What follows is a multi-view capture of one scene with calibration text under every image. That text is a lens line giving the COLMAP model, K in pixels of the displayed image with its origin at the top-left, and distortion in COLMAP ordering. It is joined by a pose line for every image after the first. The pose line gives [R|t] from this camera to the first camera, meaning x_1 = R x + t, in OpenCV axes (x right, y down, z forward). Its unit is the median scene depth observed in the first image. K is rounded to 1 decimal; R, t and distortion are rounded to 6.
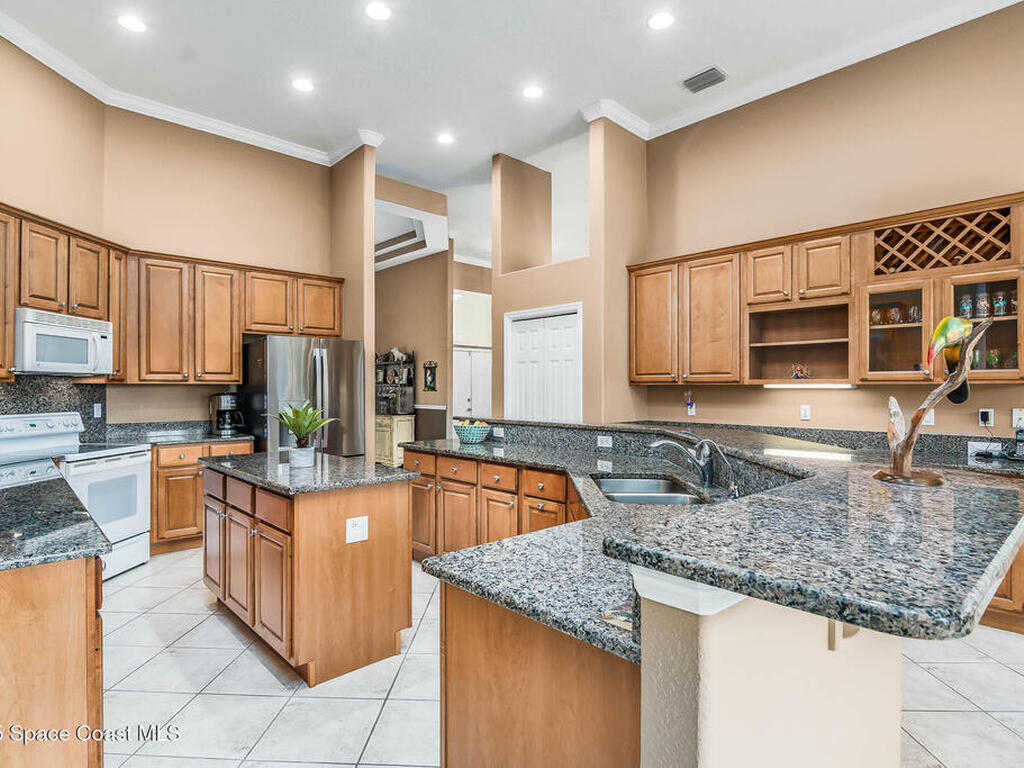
lens RADIAL K [[561.2, 0, 498.0], [0, 561.2, 388.1], [0, 0, 1]] dist [-0.006955, -0.001200]
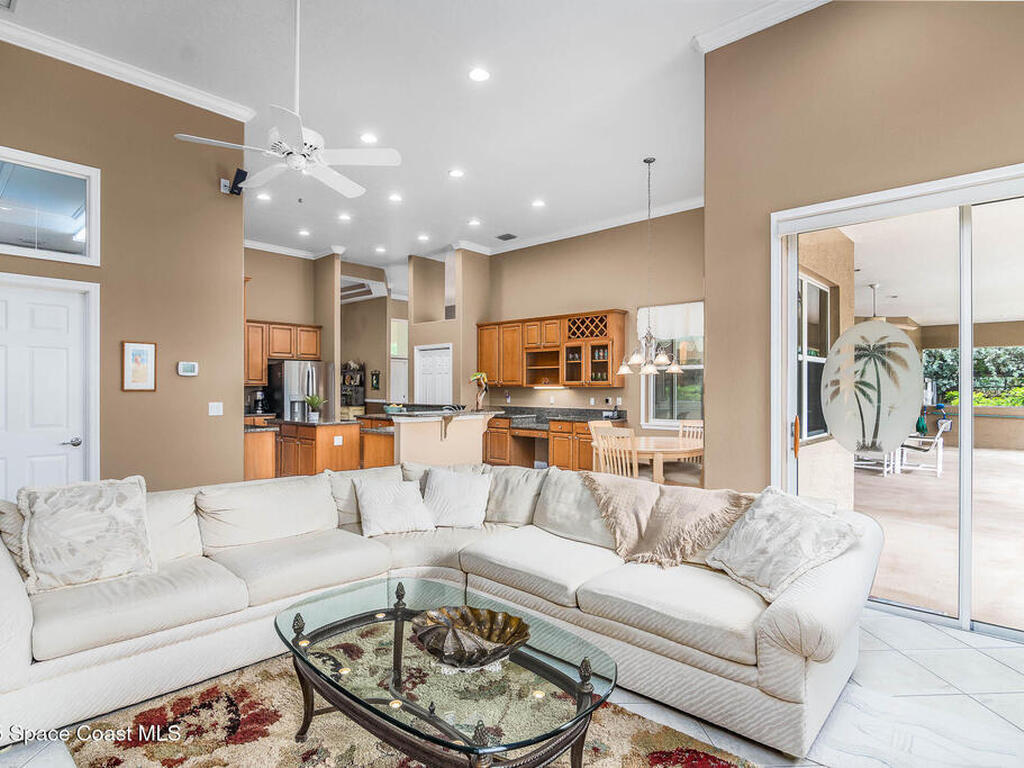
lens RADIAL K [[548.0, 0, 497.7], [0, 548.0, 388.4], [0, 0, 1]] dist [-0.000295, -0.001797]
pose [[0.996572, 0.001763, 0.082708, 0.165932], [-0.001821, 0.999998, 0.000632, -0.001238], [-0.082707, -0.000780, 0.996574, -0.953598]]
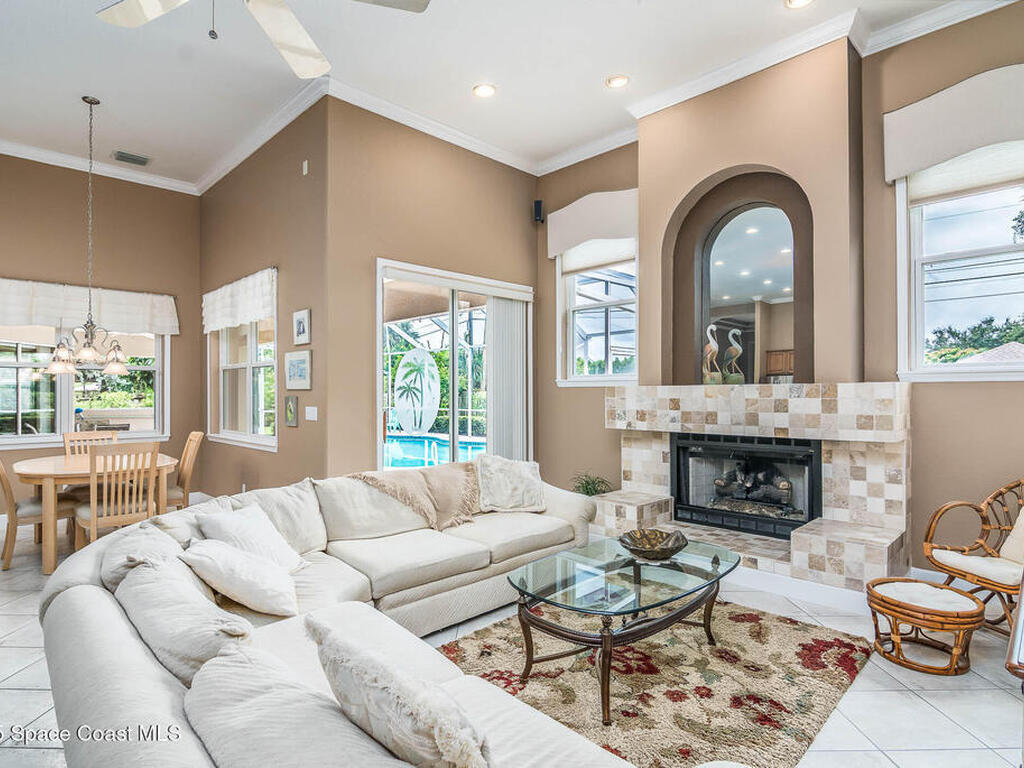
lens RADIAL K [[562.6, 0, 497.6], [0, 562.6, 388.7], [0, 0, 1]] dist [-0.002605, -0.001667]
pose [[-0.034357, 0.006442, 0.999389, -0.412705], [0.002636, 0.999976, -0.006355, 0.000192], [-0.999406, 0.002417, -0.034373, -0.416204]]
